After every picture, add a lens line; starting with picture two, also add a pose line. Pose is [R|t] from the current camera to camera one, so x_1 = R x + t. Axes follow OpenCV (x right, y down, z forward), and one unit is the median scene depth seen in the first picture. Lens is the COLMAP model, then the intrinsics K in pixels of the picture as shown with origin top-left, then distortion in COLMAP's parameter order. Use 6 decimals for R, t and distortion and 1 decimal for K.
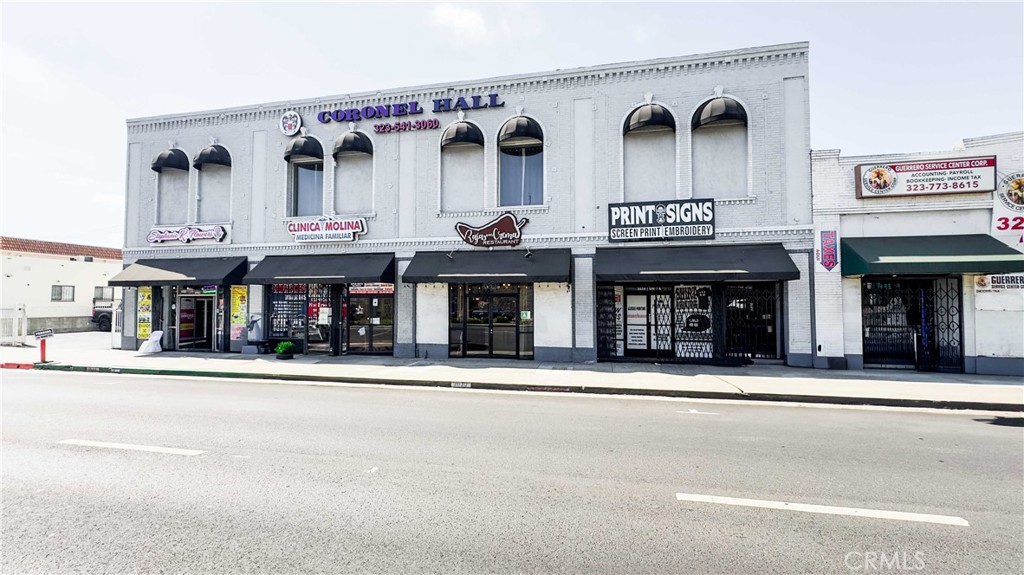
lens RADIAL K [[410.1, 0, 508.4], [0, 410.1, 289.4], [0, 0, 1]] dist [0.000870, -0.000078]
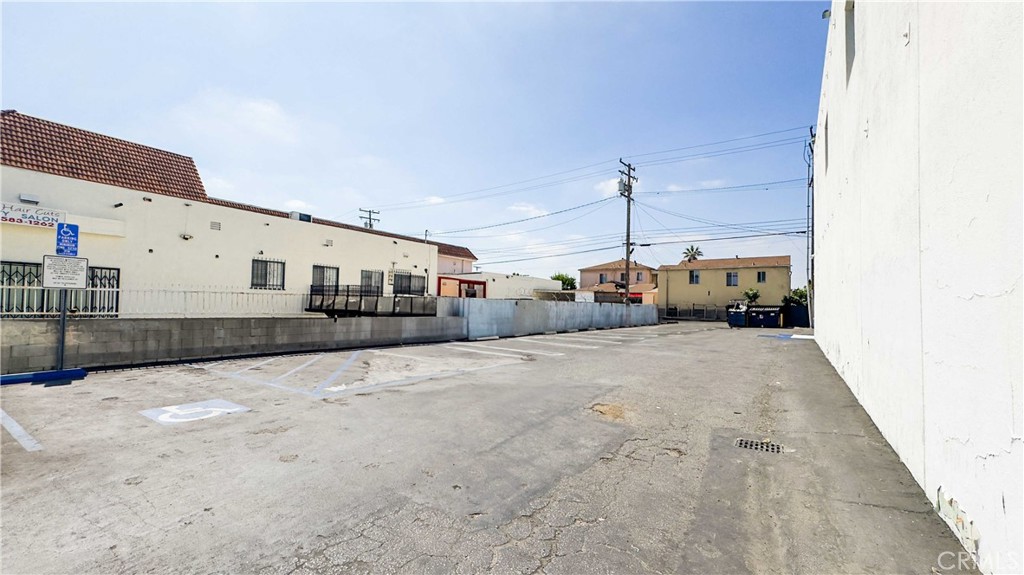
lens RADIAL K [[428.9, 0, 506.3], [0, 428.9, 299.4], [0, 0, 1]] dist [-0.000570, 0.000061]
pose [[0.926767, 0.003453, -0.375620, -1.133124], [0.001487, 0.999916, 0.012862, 0.073094], [0.375633, -0.012479, 0.926684, 1.161668]]
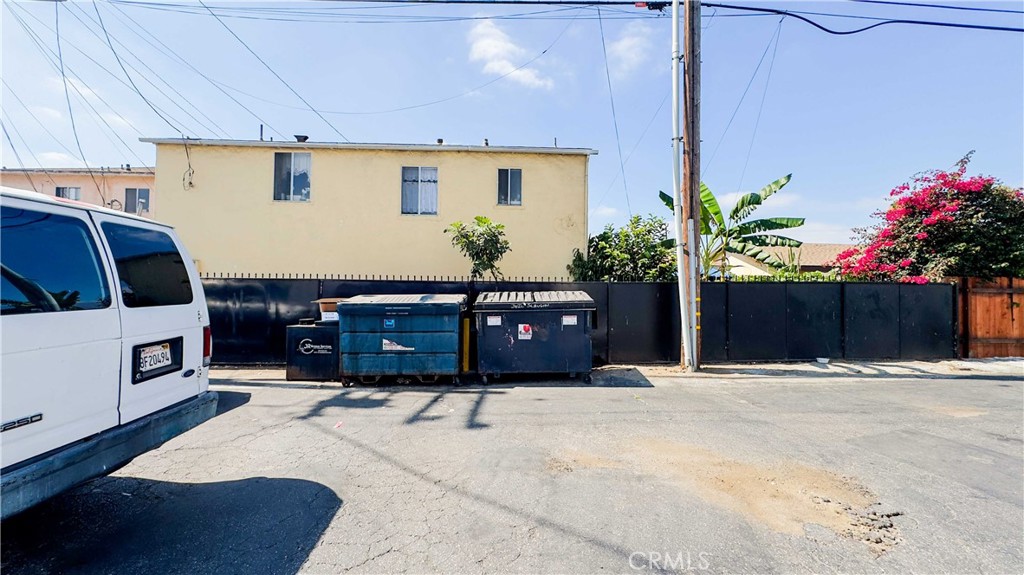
lens RADIAL K [[406.9, 0, 512.0], [0, 406.9, 287.5], [0, 0, 1]] dist [-0.002718, -0.000070]
pose [[0.967345, 0.014059, 0.253074, -0.886086], [-0.016166, 0.999850, 0.006248, 0.137301], [-0.252948, -0.010136, 0.967427, 3.168832]]
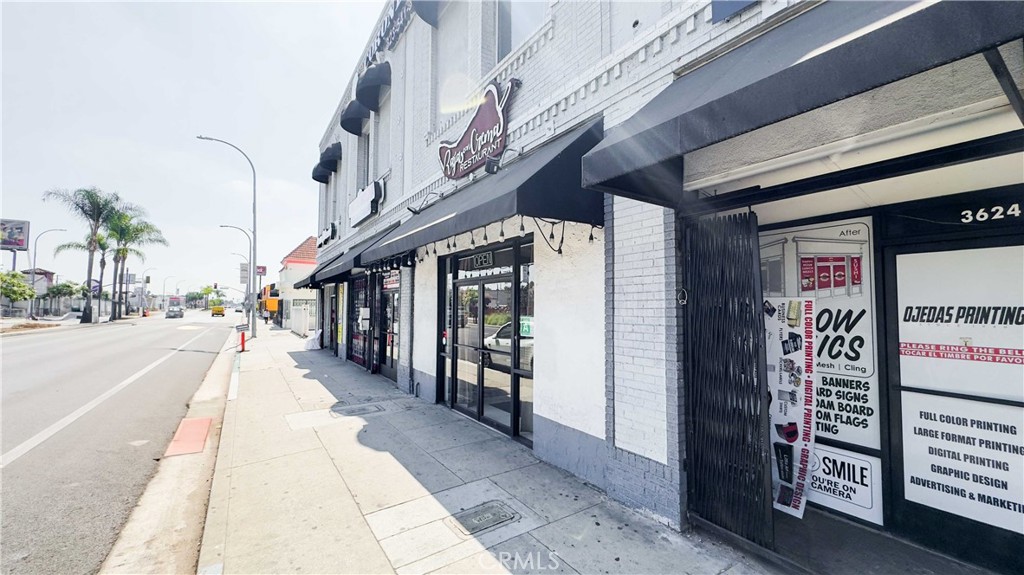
lens RADIAL K [[410.1, 0, 508.4], [0, 410.1, 289.4], [0, 0, 1]] dist [0.000870, -0.000078]
pose [[0.706742, -0.028563, -0.706894, 0.298349], [0.016700, 0.999580, -0.023693, 0.035306], [0.707274, 0.004940, 0.706922, 0.697872]]
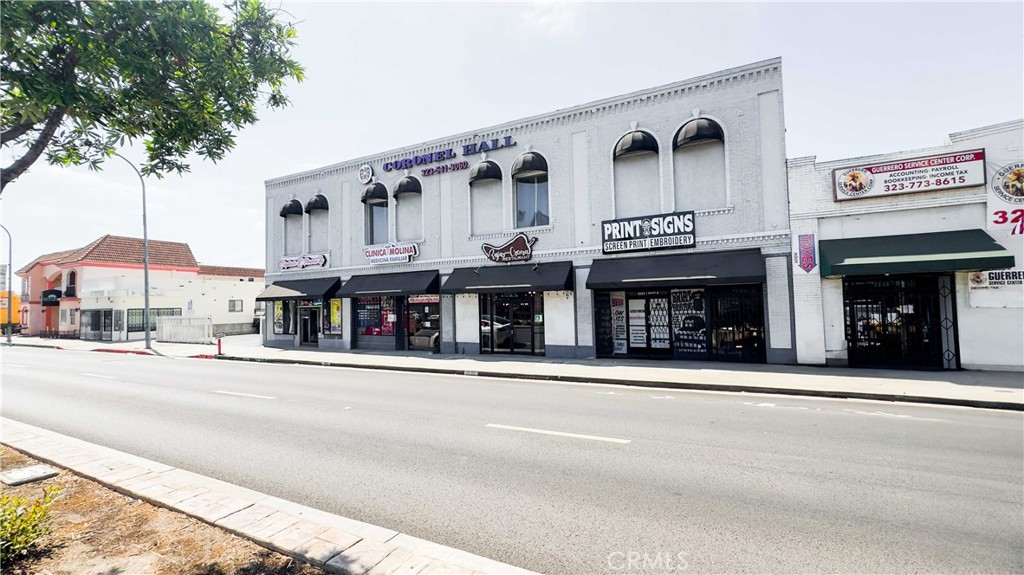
lens RADIAL K [[417.0, 0, 509.4], [0, 417.0, 289.4], [0, 0, 1]] dist [0.000736, 0.000055]
pose [[0.966580, -0.030797, -0.254507, 0.265432], [0.029906, 0.999526, -0.007372, -0.014426], [0.254613, -0.000486, 0.967043, -0.187922]]
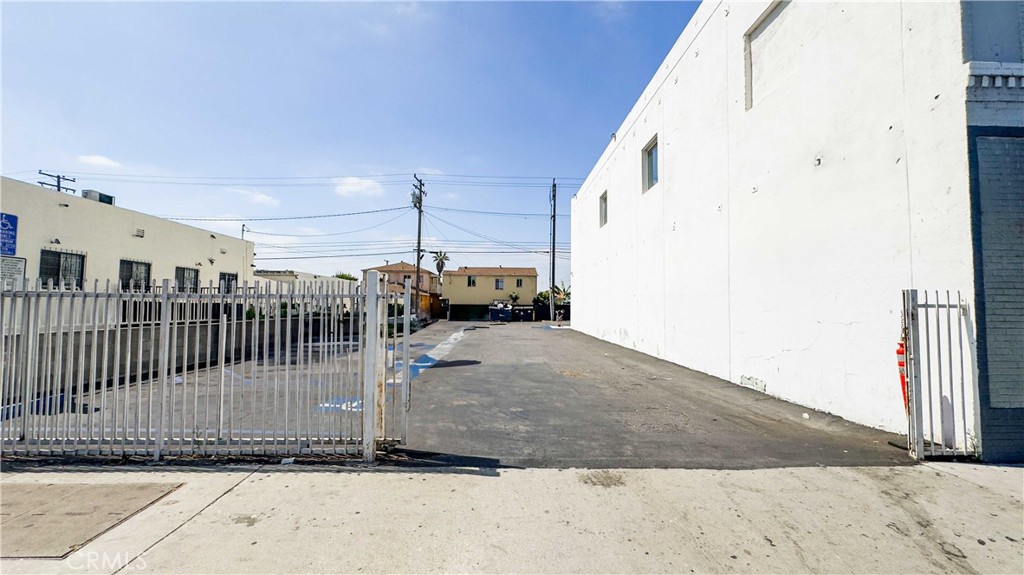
lens RADIAL K [[417.0, 0, 509.4], [0, 417.0, 289.4], [0, 0, 1]] dist [0.000736, 0.000055]
pose [[0.973931, 0.013382, 0.226451, -1.462002], [-0.011739, 0.999894, -0.008597, 0.055656], [-0.226542, 0.005715, 0.973985, 0.949668]]
